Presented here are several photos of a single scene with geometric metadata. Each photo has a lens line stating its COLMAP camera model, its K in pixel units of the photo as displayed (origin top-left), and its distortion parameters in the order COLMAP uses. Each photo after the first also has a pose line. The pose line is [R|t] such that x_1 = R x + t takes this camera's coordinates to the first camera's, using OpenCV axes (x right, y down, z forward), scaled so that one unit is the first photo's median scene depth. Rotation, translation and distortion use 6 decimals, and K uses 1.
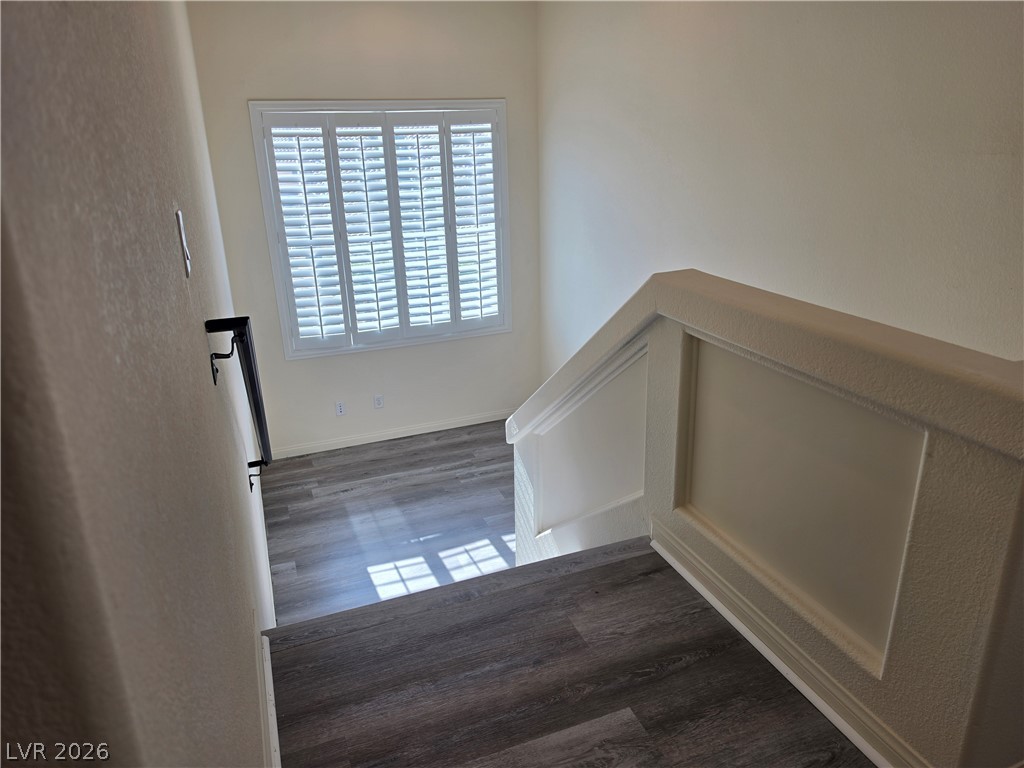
lens RADIAL K [[712.6, 0, 511.4], [0, 712.6, 373.7], [0, 0, 1]] dist [0.045497, -0.053151]
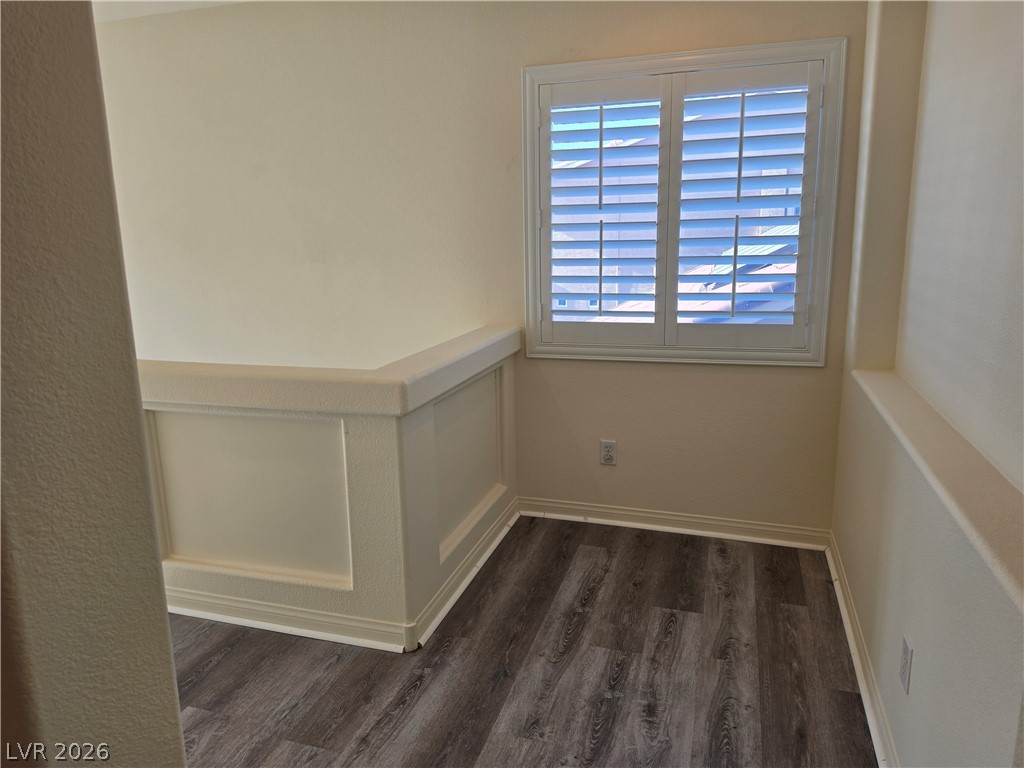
lens RADIAL K [[712.6, 0, 507.9], [0, 712.6, 380.2], [0, 0, 1]] dist [0.045497, -0.053151]
pose [[0.629714, -0.150737, 0.762062, -0.367408], [0.259499, 0.965458, -0.023462, 0.110638], [-0.732203, 0.212529, 0.647079, -0.322565]]
